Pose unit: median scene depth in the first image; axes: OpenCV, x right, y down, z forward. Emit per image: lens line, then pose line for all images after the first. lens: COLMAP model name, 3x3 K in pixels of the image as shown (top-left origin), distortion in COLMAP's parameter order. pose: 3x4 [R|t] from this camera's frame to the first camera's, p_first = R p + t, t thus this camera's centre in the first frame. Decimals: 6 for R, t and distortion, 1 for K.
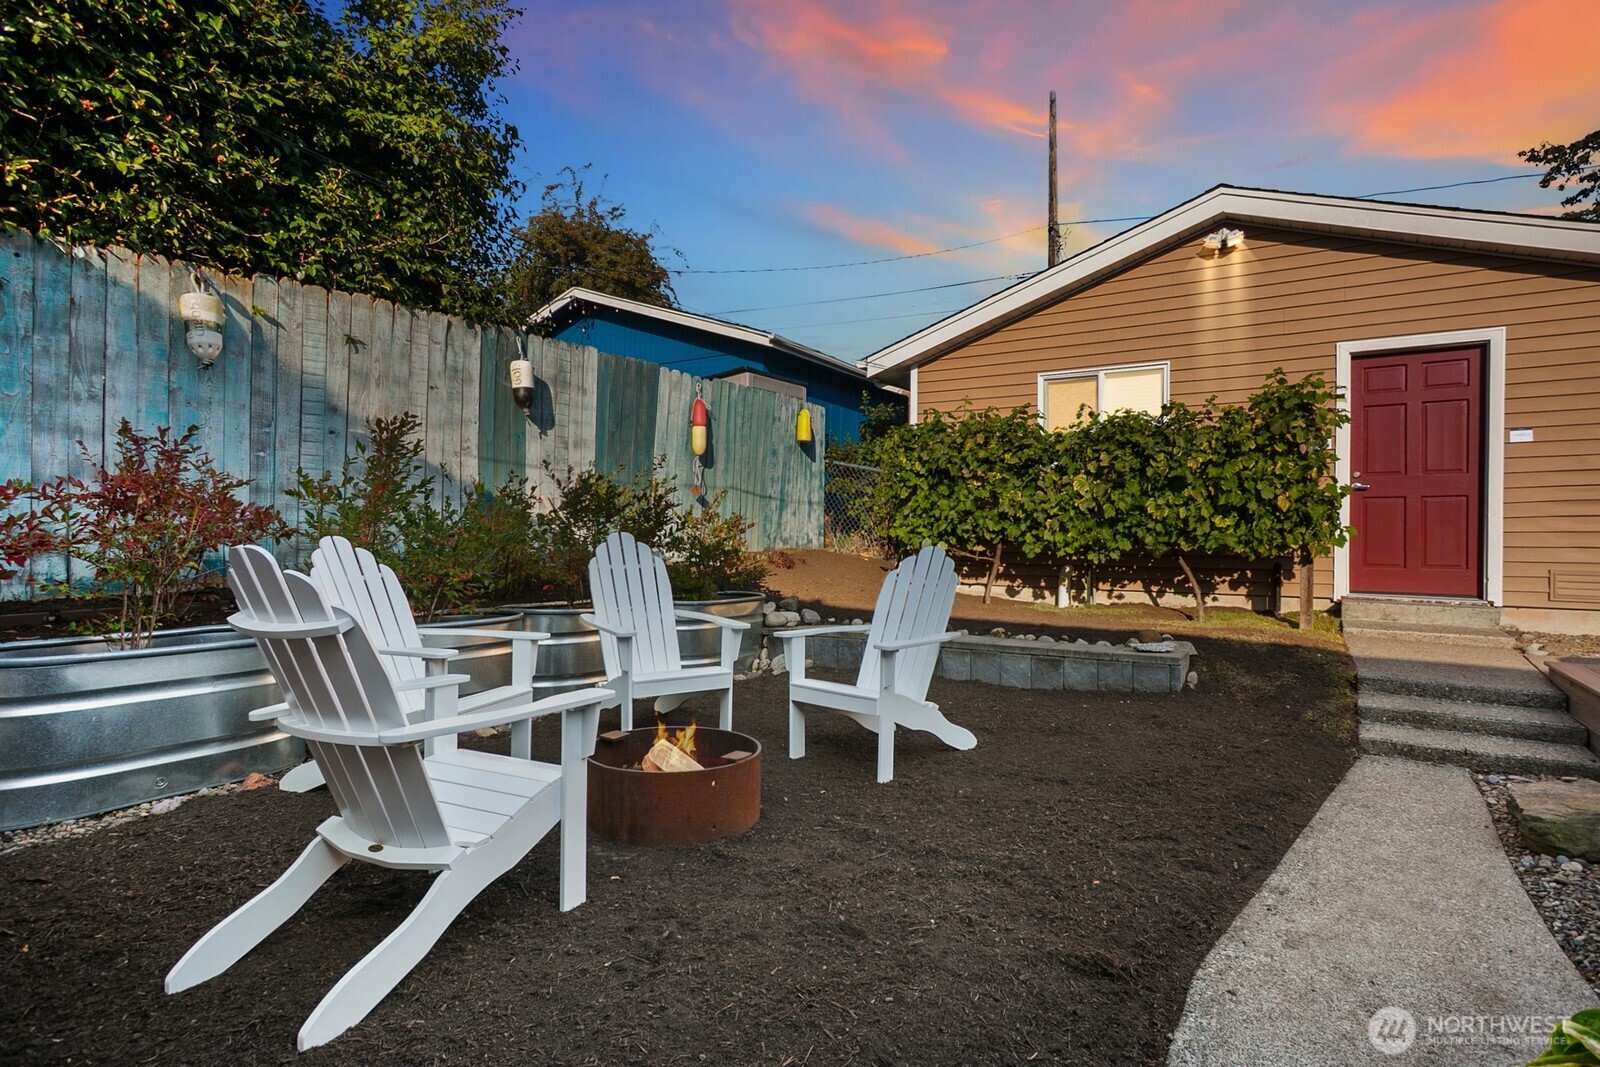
lens RADIAL K [[830.8, 0, 806.9], [0, 830.8, 534.9], [0, 0, 1]] dist [-0.007157, 0.021579]
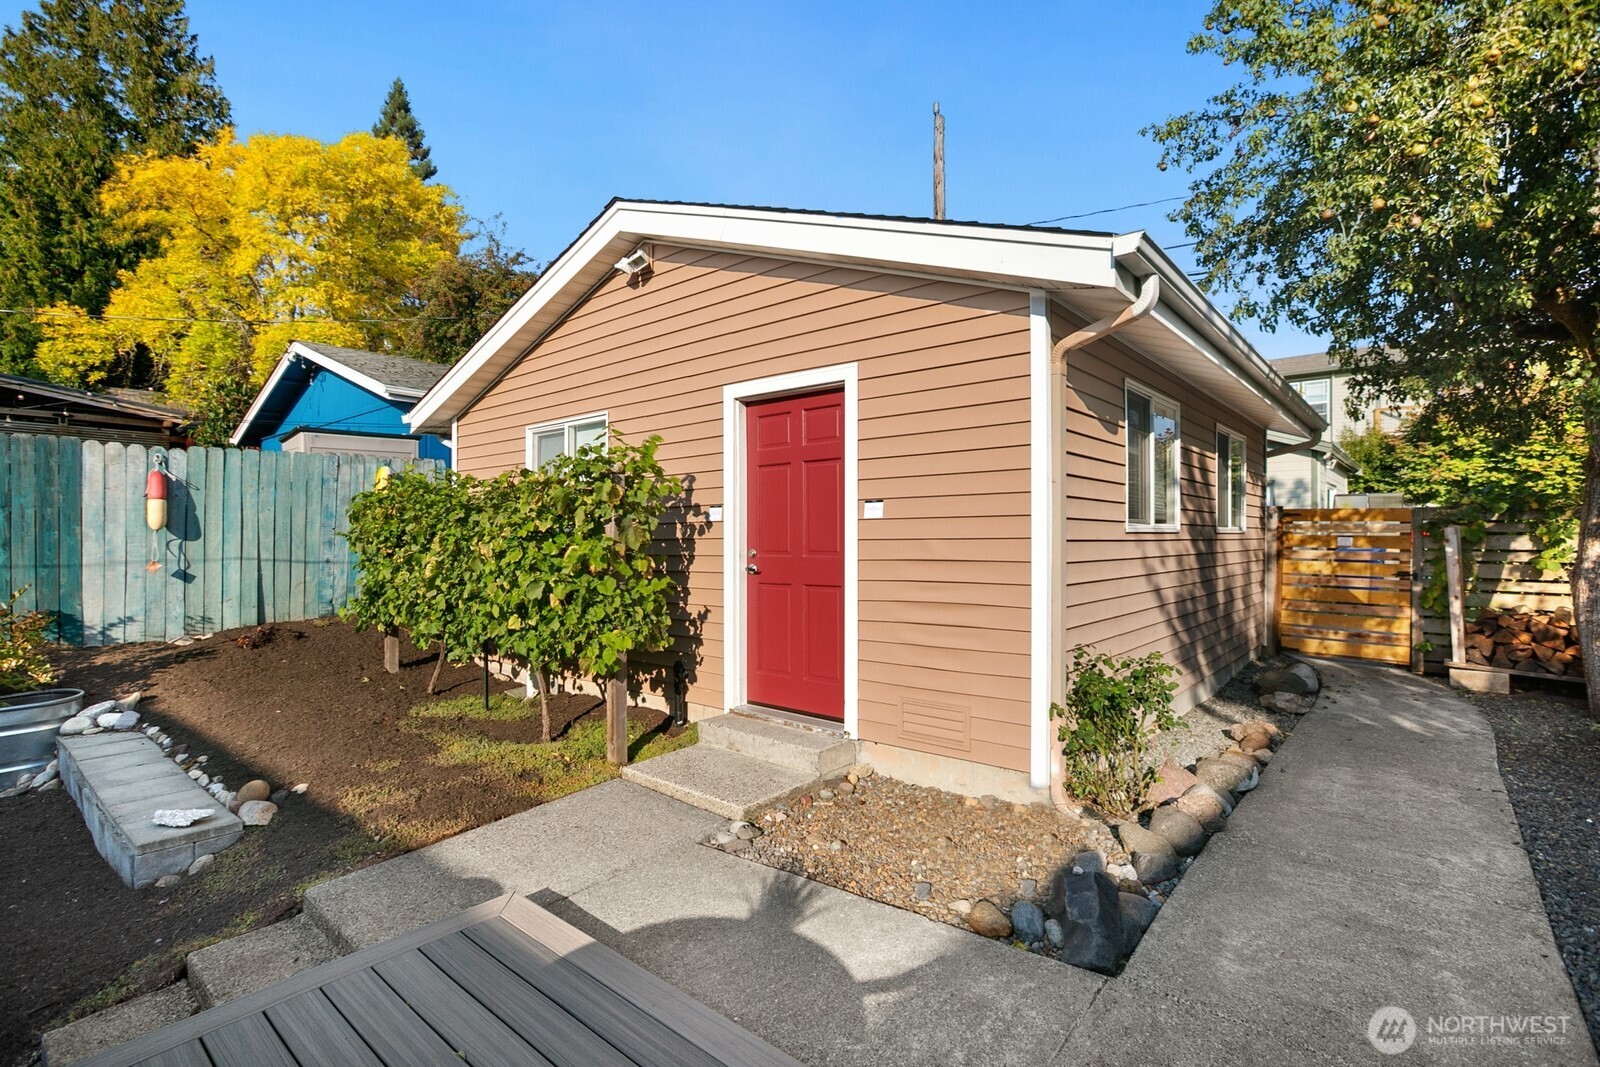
lens RADIAL K [[765.9, 0, 790.6], [0, 765.9, 533.1], [0, 0, 1]] dist [-0.040600, 0.025687]
pose [[0.987559, -0.014750, -0.156555, 0.882032], [0.014255, 0.999889, -0.004287, -0.095997], [0.156601, 0.002002, 0.987660, 0.322841]]
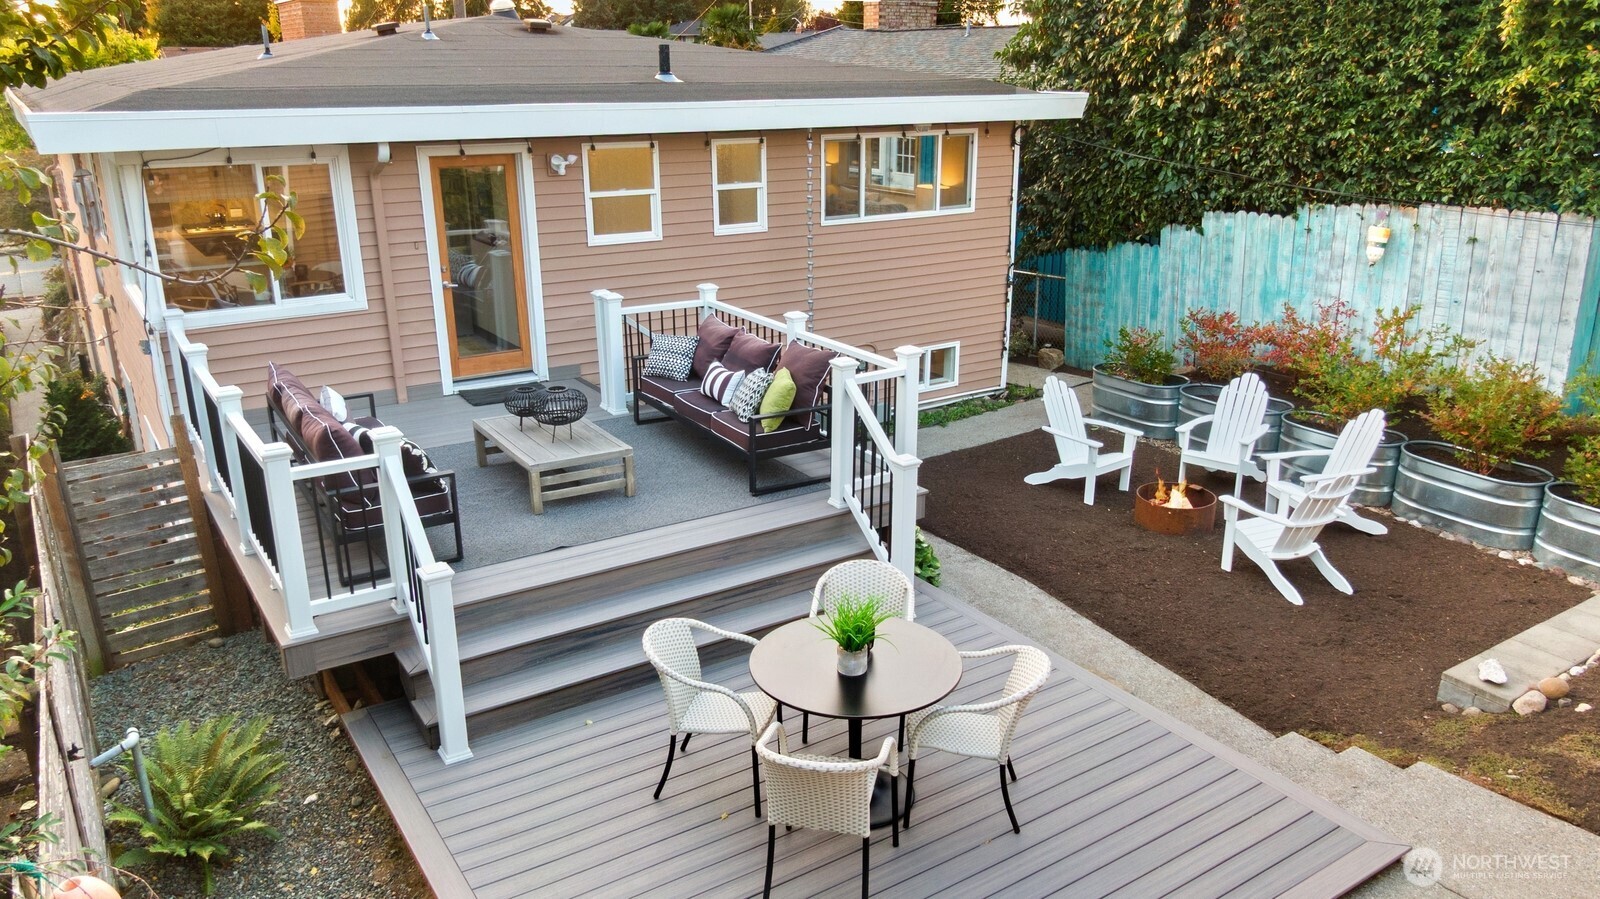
lens RADIAL K [[1162.6, 0, 800.0], [0, 1162.6, 449.5], [0, 0, 1]] dist [-0.005749, -0.031984]
pose [[-0.405642, 0.275535, -0.871513, 1.428478], [-0.005532, 0.952724, 0.303786, -0.394170], [0.914015, 0.128050, -0.384940, 0.600112]]
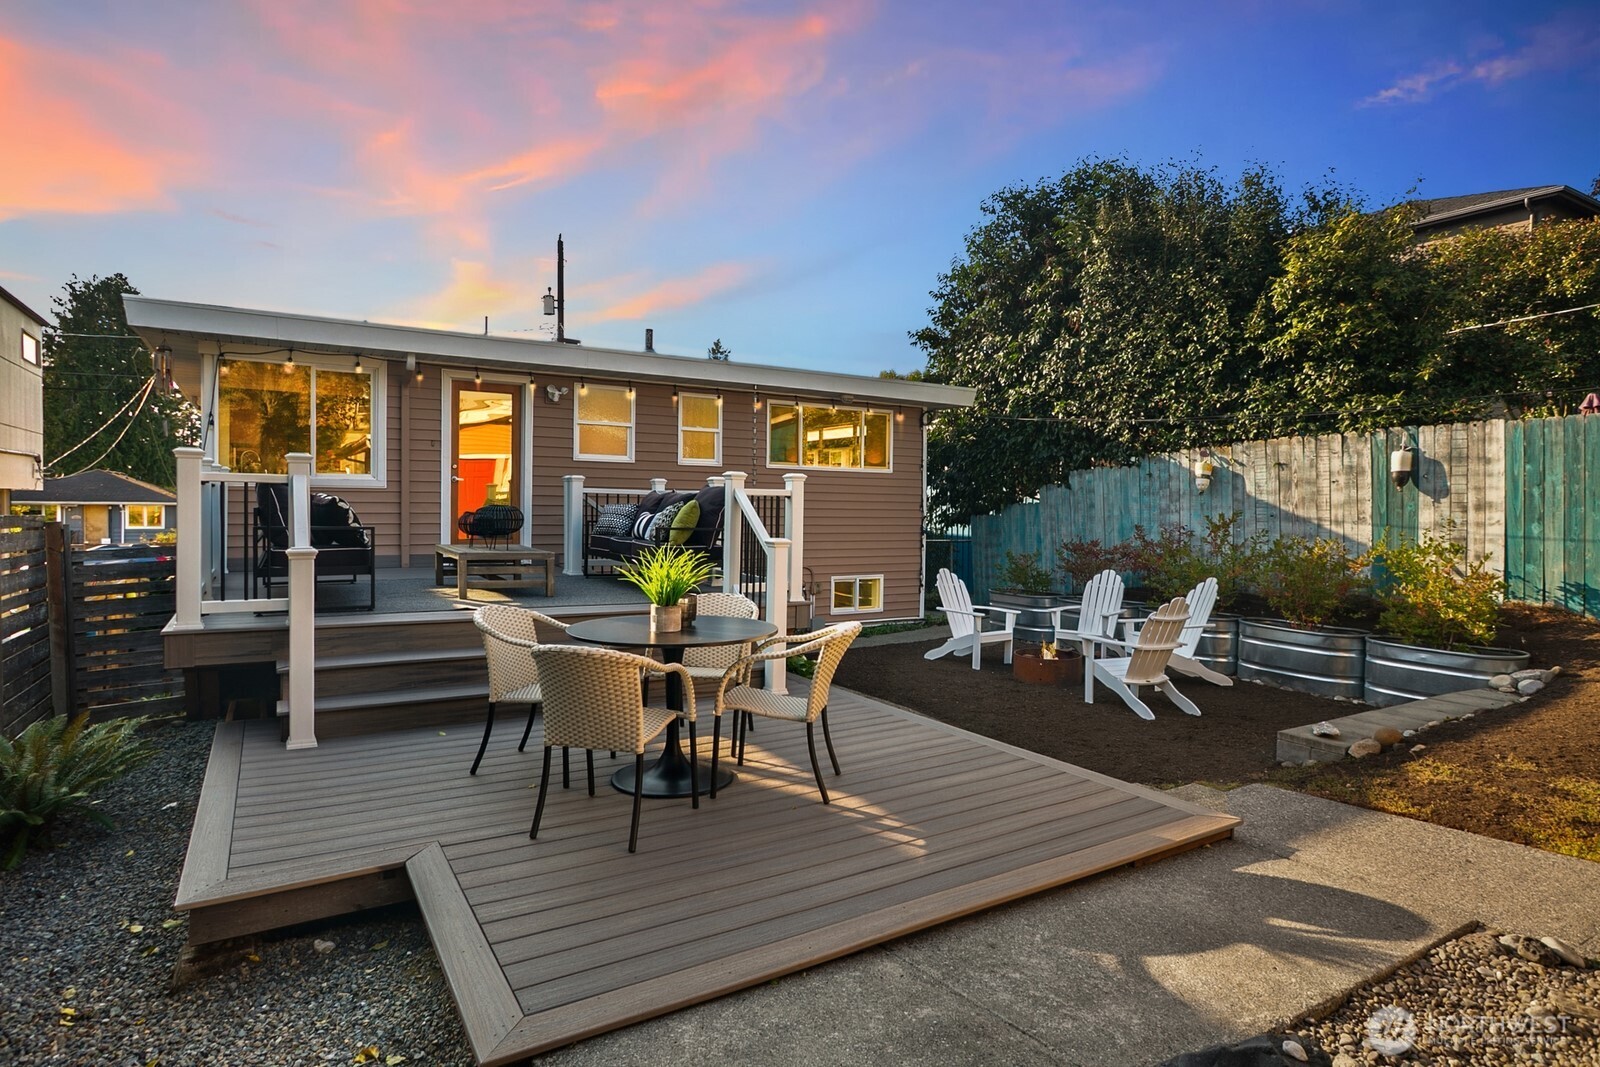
lens RADIAL K [[859.2, 0, 800.8], [0, 859.2, 507.9], [0, 0, 1]] dist [-0.022014, 0.001584]
pose [[-0.429185, -0.013058, -0.903122, 1.262342], [-0.020394, 0.999781, -0.004763, -0.087950], [0.902986, 0.016374, -0.429357, 0.689681]]
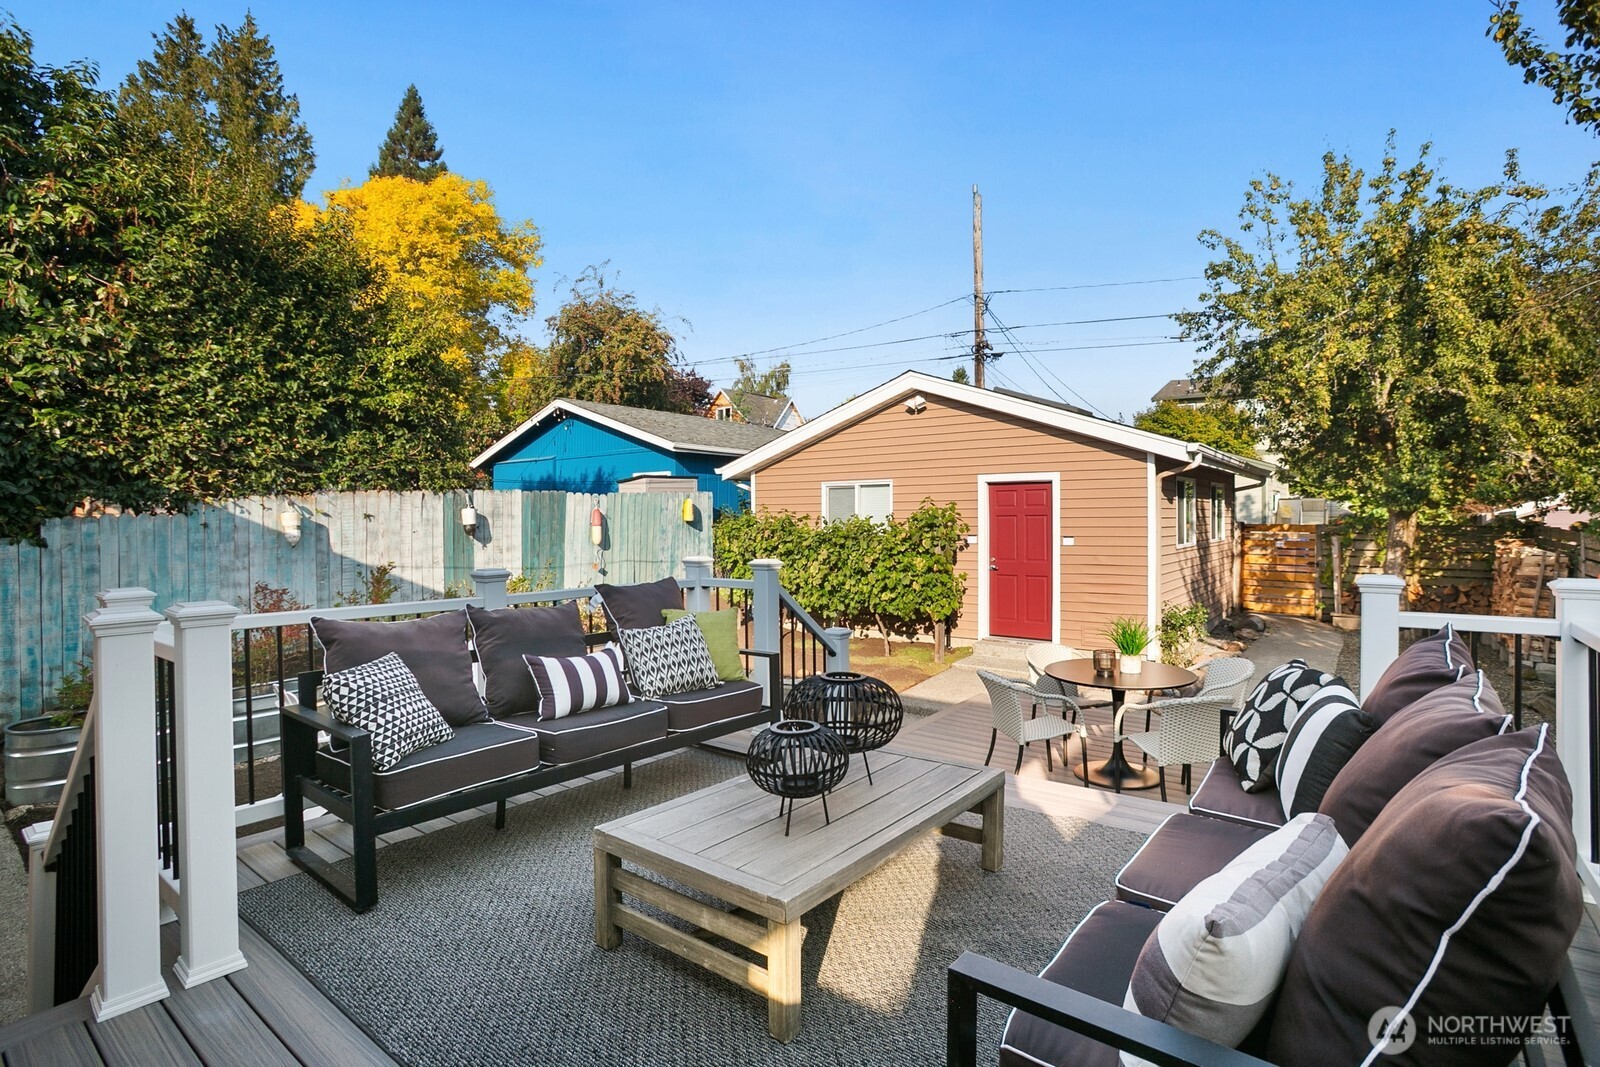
lens RADIAL K [[765.9, 0, 790.6], [0, 765.9, 533.1], [0, 0, 1]] dist [-0.040600, 0.025687]
pose [[0.994378, -0.014273, -0.104924, 0.477990], [0.016450, 0.999666, 0.019915, -0.171478], [0.104605, -0.021529, 0.994281, -0.499923]]
